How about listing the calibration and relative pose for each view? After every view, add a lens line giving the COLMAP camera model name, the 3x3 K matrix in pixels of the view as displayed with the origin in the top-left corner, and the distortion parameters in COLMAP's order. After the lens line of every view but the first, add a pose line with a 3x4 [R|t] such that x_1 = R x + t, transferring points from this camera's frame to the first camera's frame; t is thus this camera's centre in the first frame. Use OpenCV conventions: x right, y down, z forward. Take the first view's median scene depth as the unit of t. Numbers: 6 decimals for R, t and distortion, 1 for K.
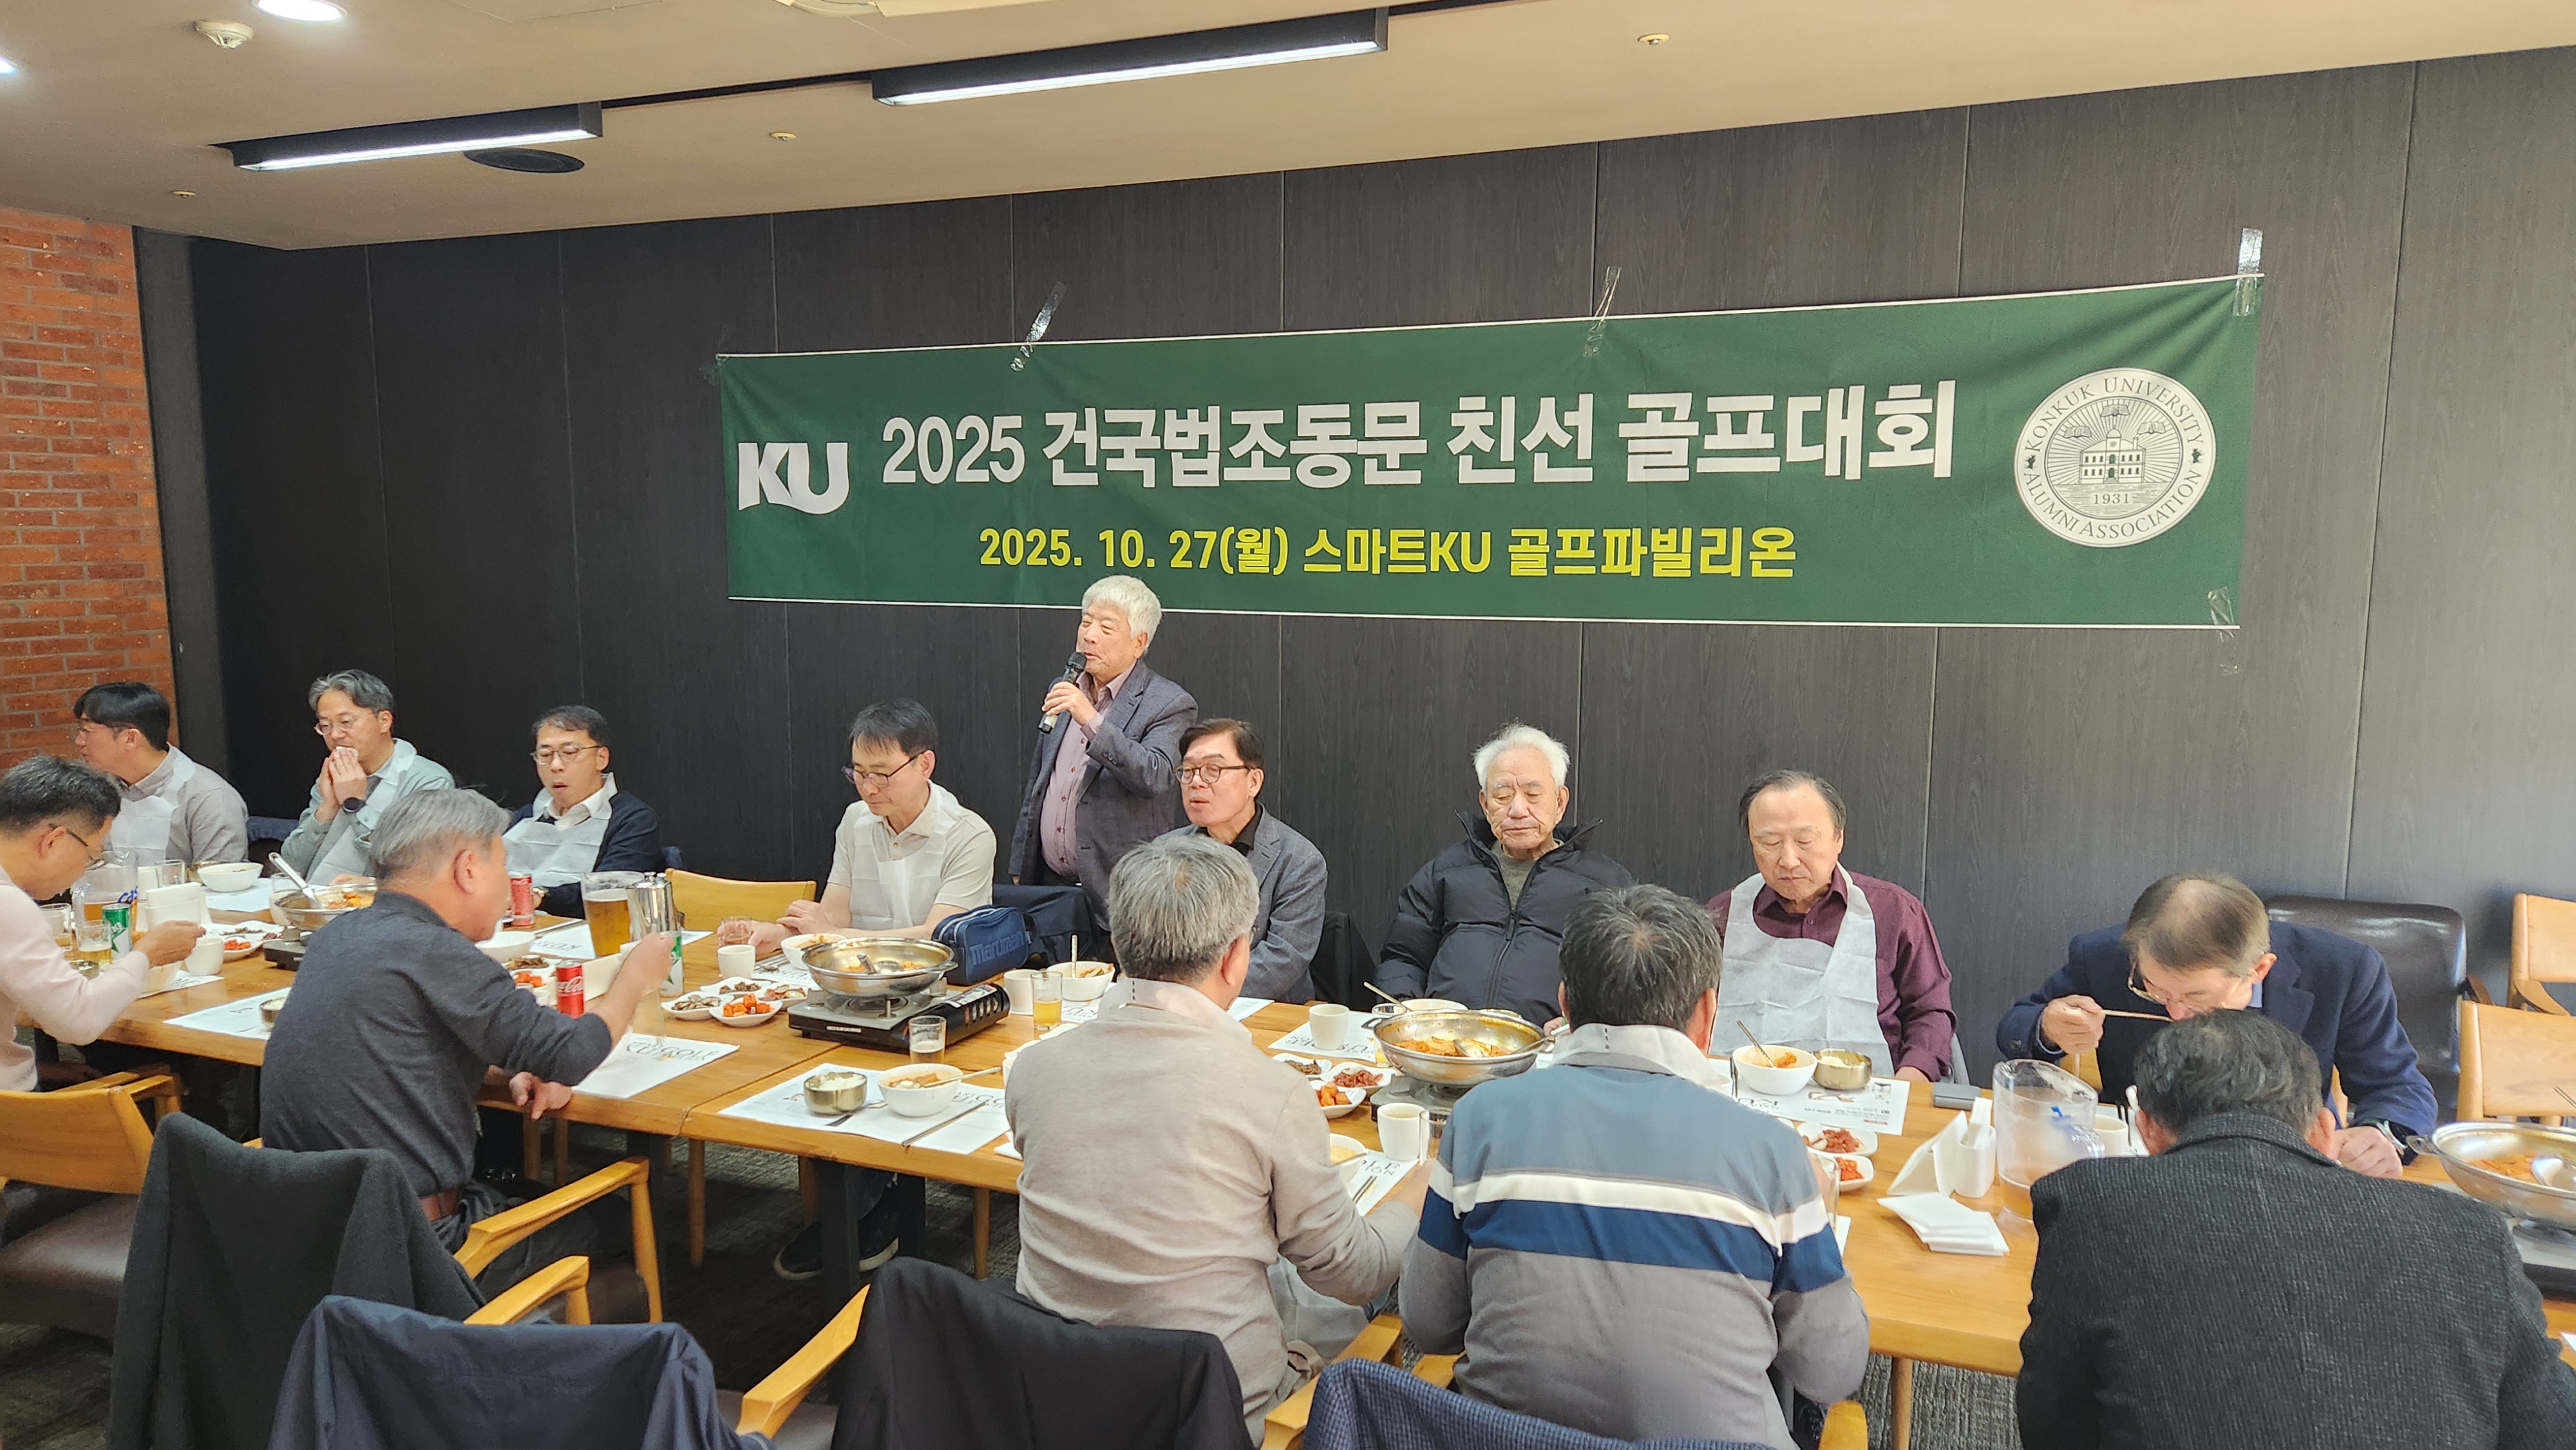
lens RADIAL K [[1761.5, 0, 1289.1], [0, 1761.5, 723.9], [0, 0, 1]] dist [0.039293, -0.047292]
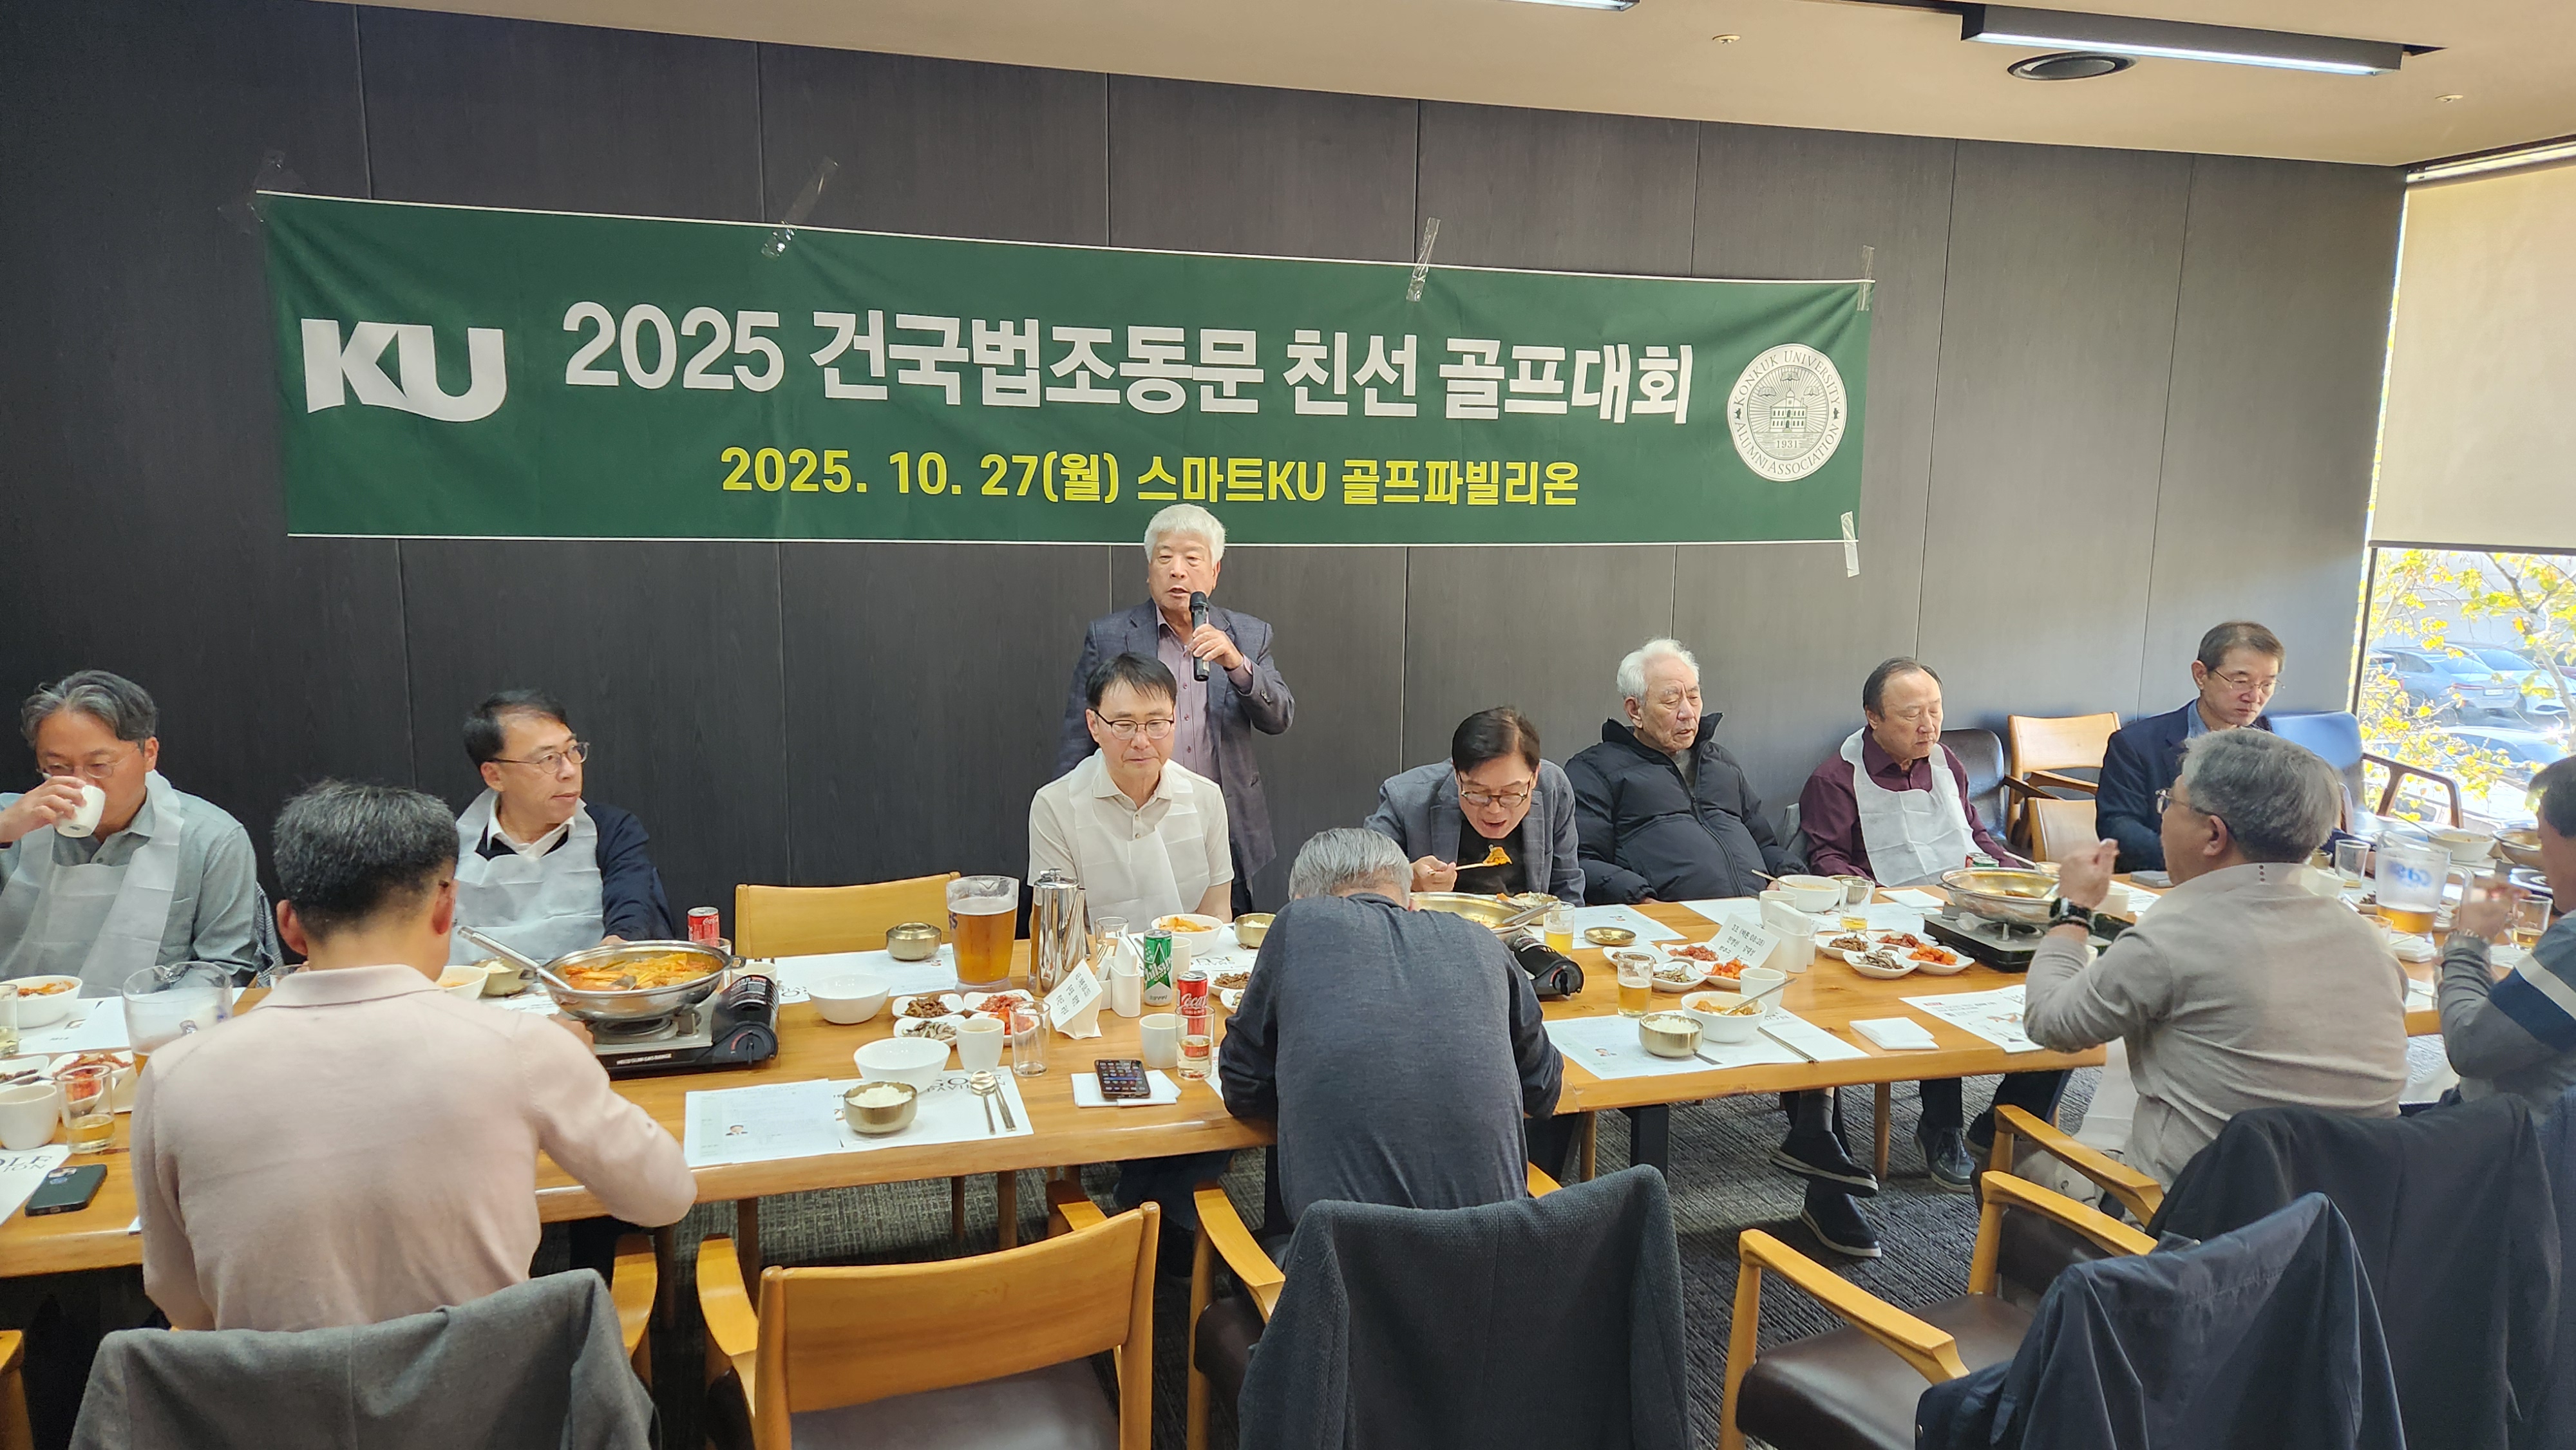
lens RADIAL K [[1761.5, 0, 1281.6], [0, 1761.5, 732.3], [0, 0, 1]] dist [0.039293, -0.047292]
pose [[0.747955, -0.087912, 0.657902, -0.591937], [0.055326, 0.995998, 0.070191, -0.023609], [-0.661440, -0.016101, 0.749825, 0.226803]]
